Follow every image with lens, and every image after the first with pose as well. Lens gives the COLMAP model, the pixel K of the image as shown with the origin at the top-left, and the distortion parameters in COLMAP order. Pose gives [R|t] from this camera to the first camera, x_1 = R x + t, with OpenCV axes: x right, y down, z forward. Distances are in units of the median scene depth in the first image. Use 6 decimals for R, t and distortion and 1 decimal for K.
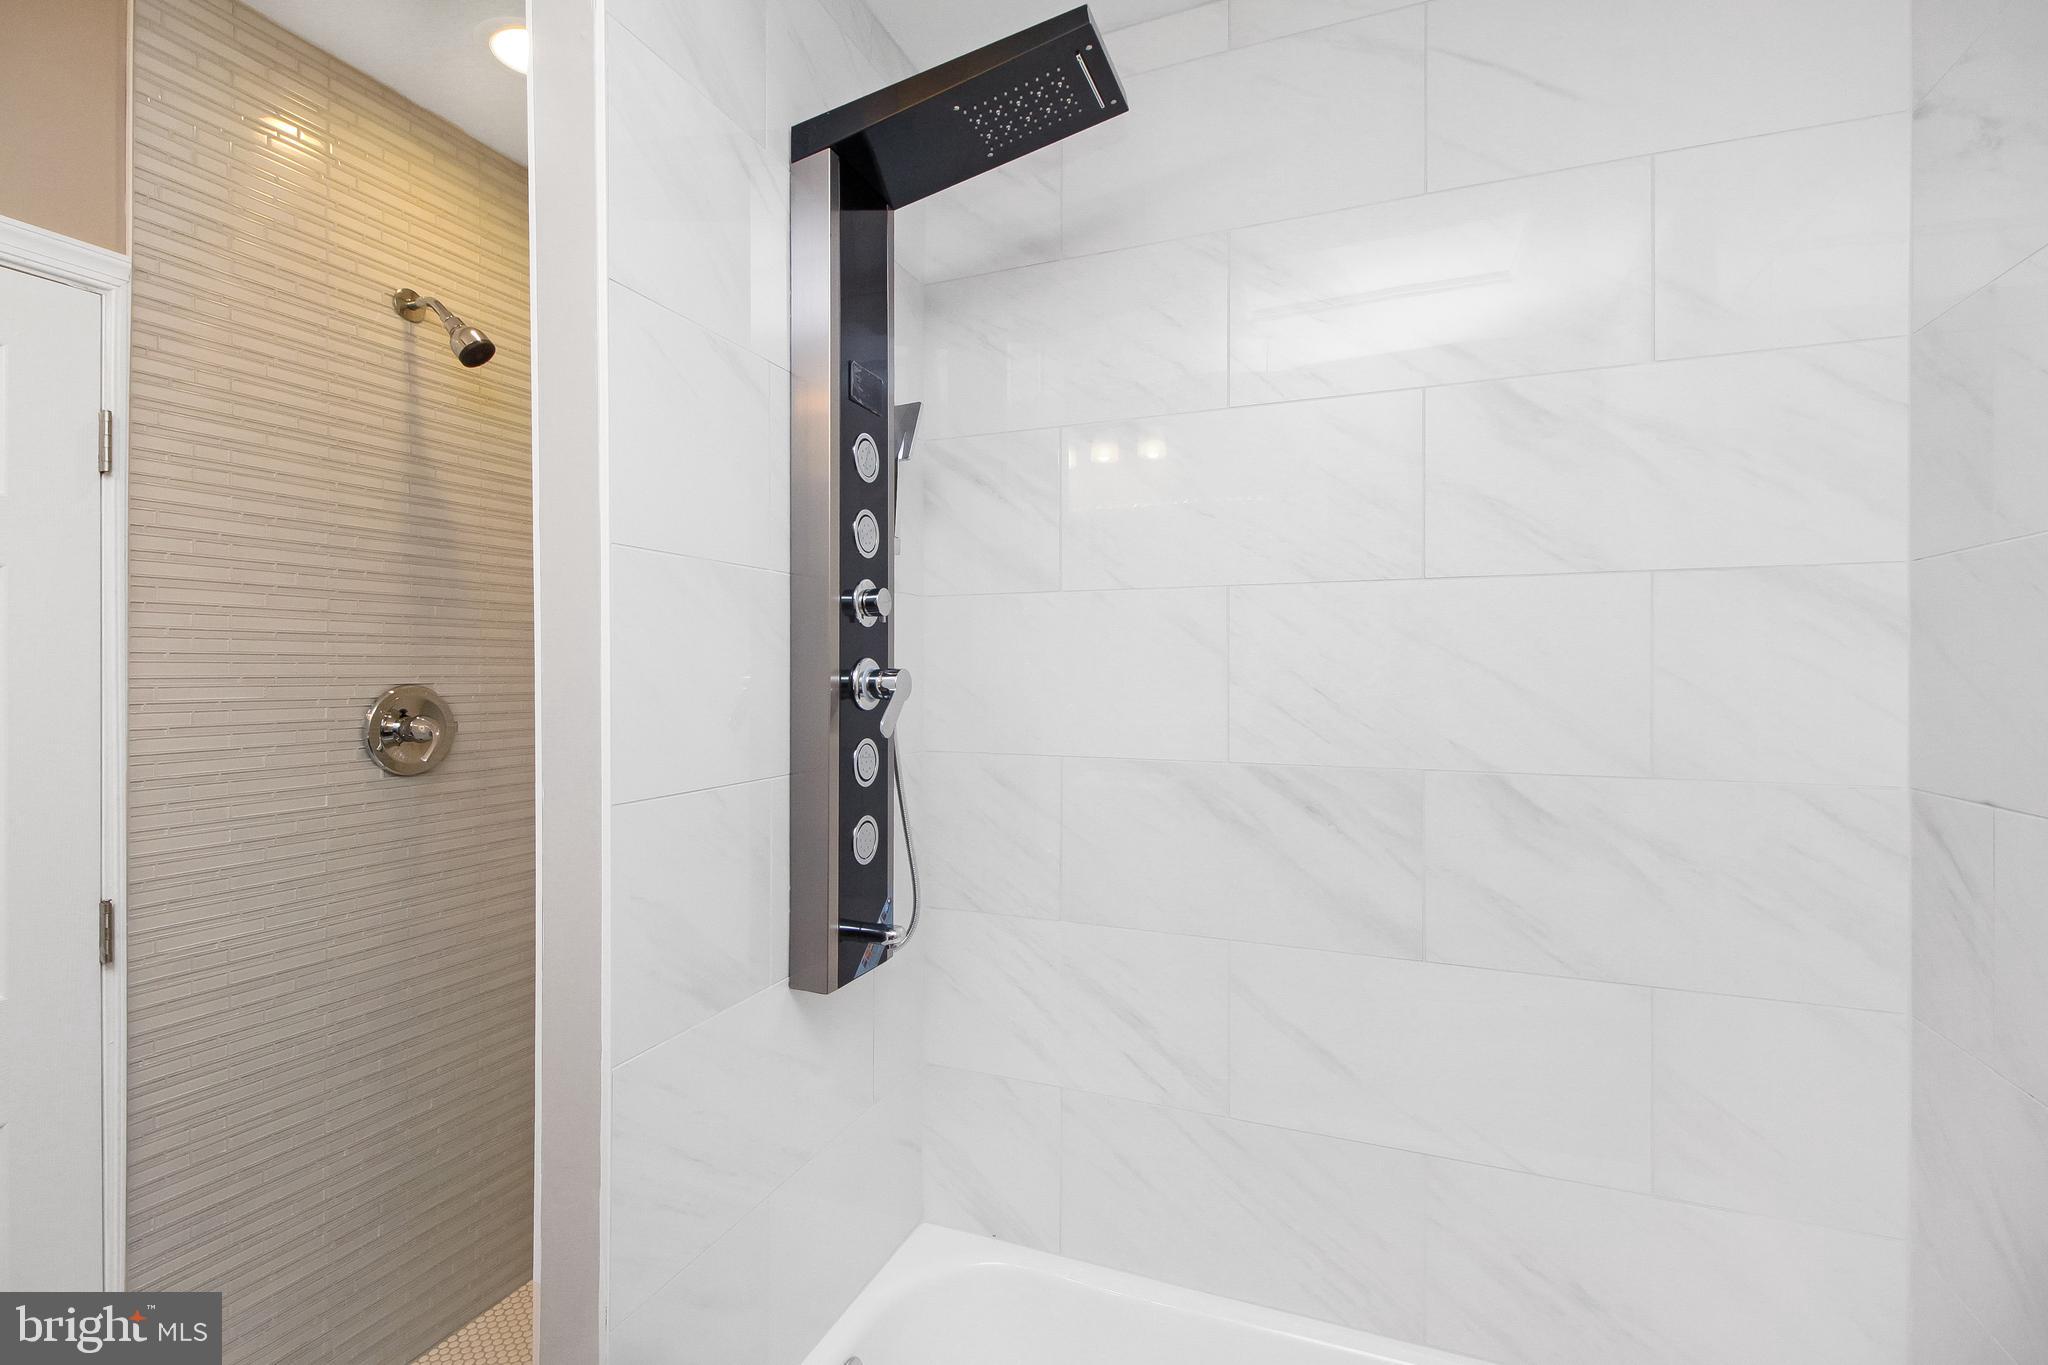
lens RADIAL K [[975.1, 0, 1012.3], [0, 975.1, 669.2], [0, 0, 1]] dist [0.008294, -0.006817]
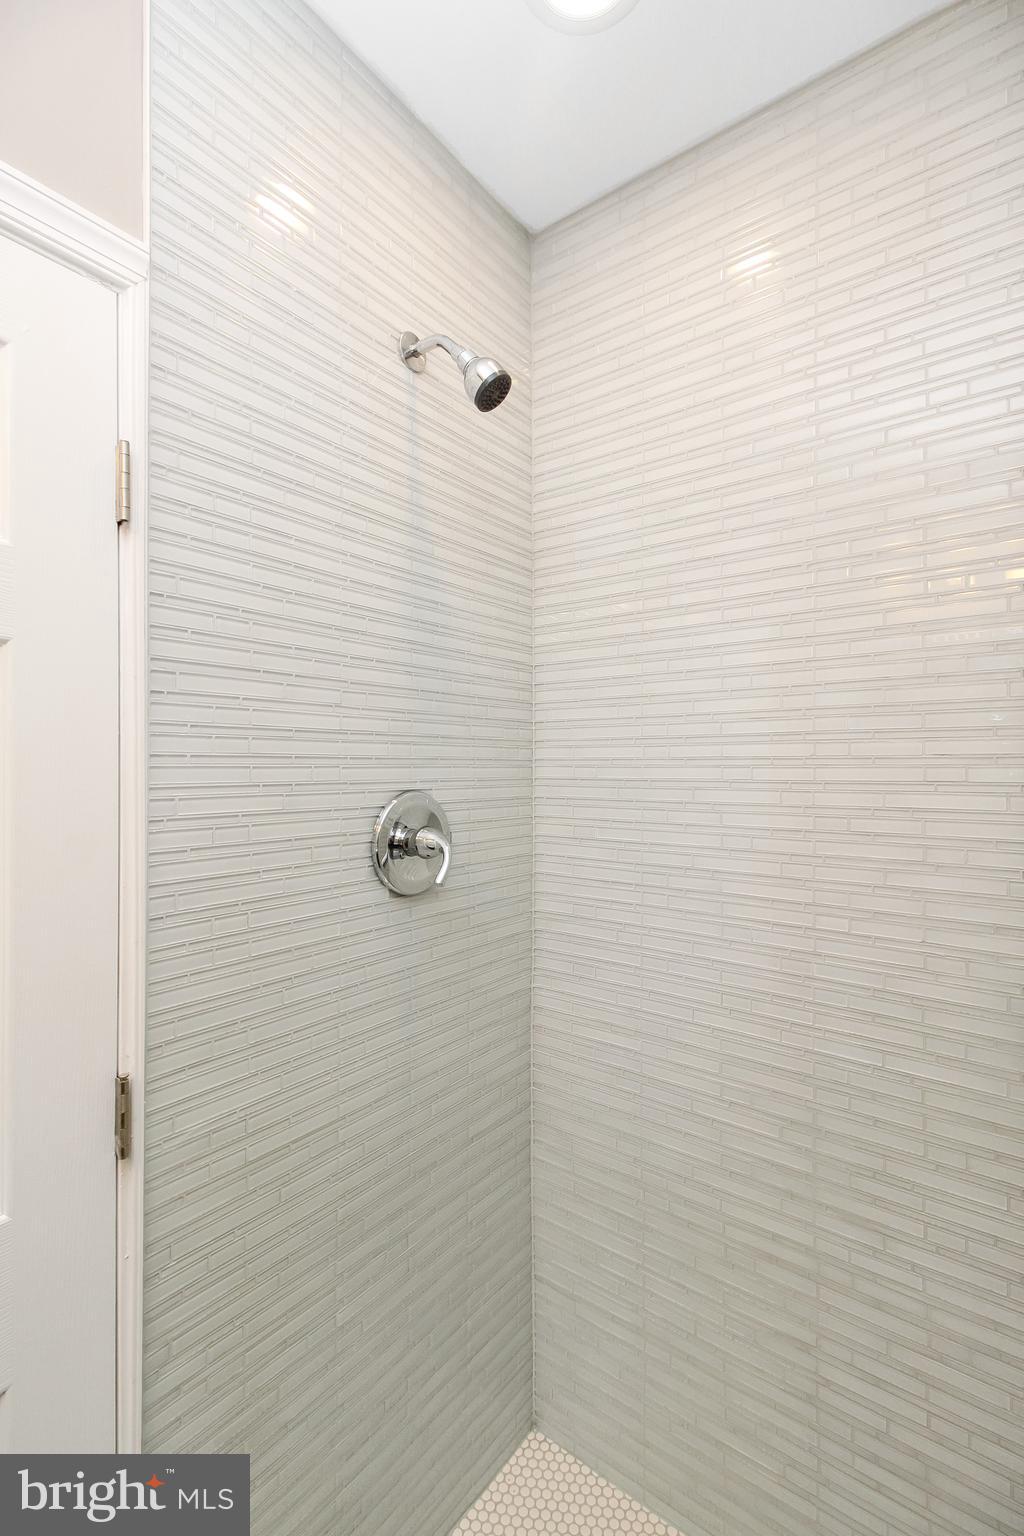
lens RADIAL K [[731.3, 0, 489.2], [0, 731.3, 771.3], [0, 0, 1]] dist [0.008294, -0.006817]
pose [[0.956669, 0.010839, -0.290976, -0.453323], [-0.007071, 0.999877, 0.013996, -0.013994], [0.291091, -0.011332, 0.956628, 0.498309]]
